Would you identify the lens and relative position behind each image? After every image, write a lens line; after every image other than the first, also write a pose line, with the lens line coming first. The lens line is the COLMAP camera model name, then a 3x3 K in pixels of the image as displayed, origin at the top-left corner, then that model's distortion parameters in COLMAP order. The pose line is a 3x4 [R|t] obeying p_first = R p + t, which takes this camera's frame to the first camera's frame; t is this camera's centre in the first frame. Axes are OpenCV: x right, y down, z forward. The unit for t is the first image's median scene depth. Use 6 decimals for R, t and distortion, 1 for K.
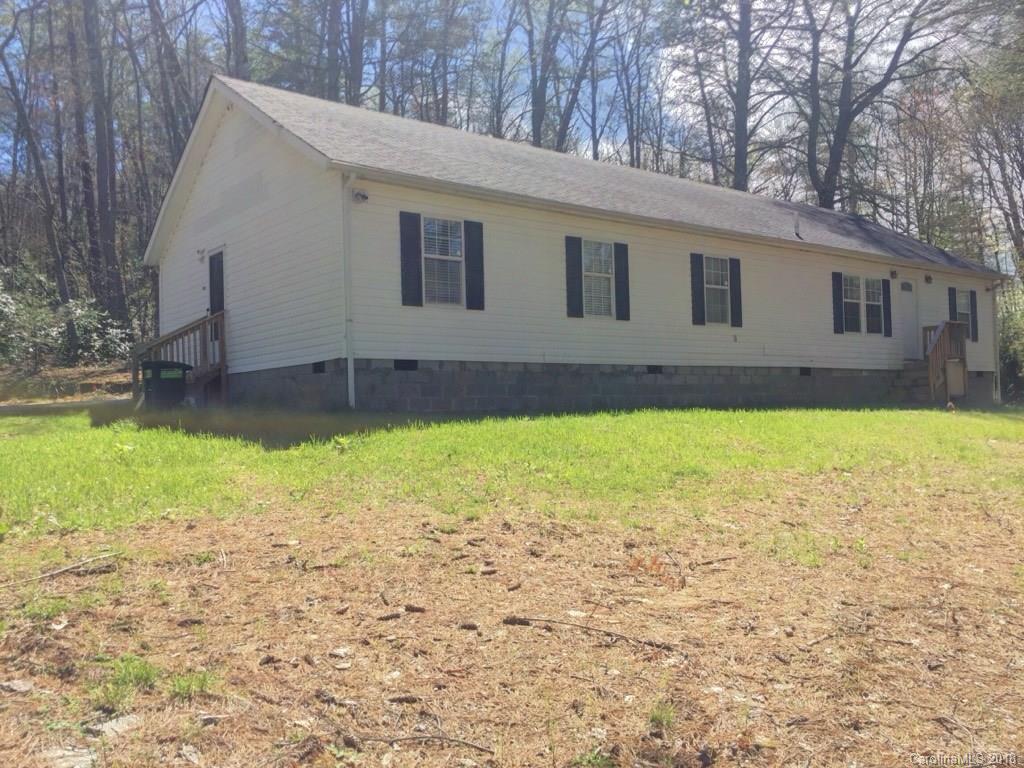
lens RADIAL K [[842.4, 0, 511.1], [0, 842.4, 399.4], [0, 0, 1]] dist [0.090794, 0.003060]
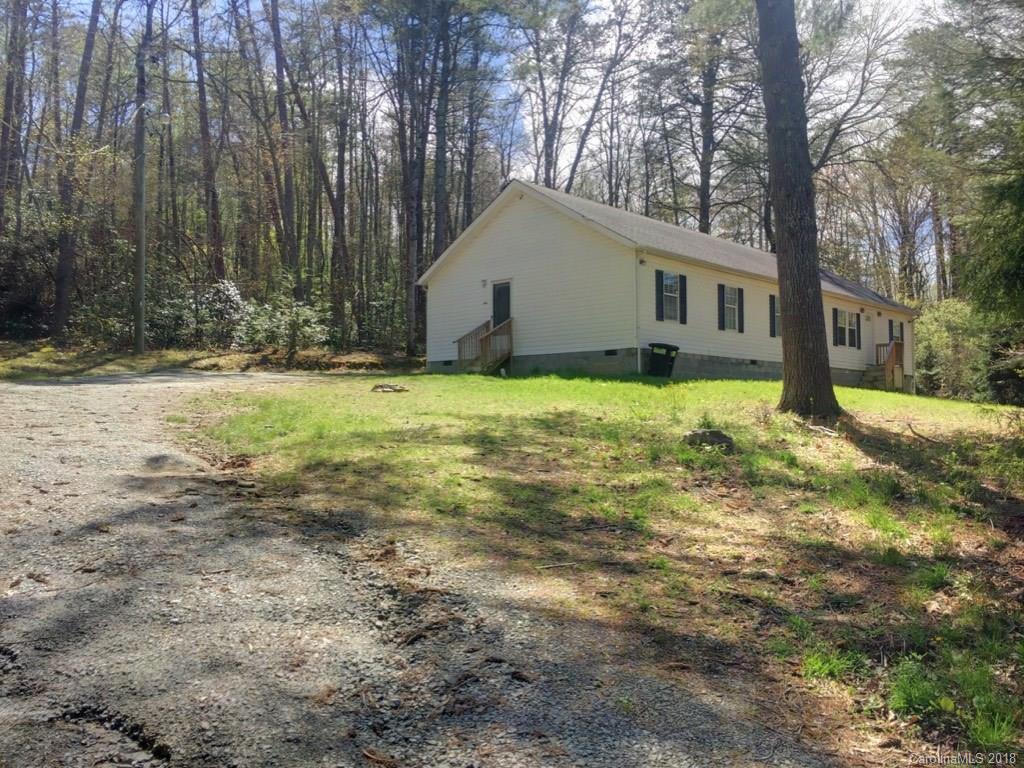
lens RADIAL K [[864.7, 0, 514.6], [0, 864.7, 385.3], [0, 0, 1]] dist [0.067052, -0.087191]
pose [[0.988251, 0.030955, 0.149674, -0.474608], [-0.027180, 0.999260, -0.027208, 0.059487], [-0.150405, 0.022820, 0.988361, -0.541863]]
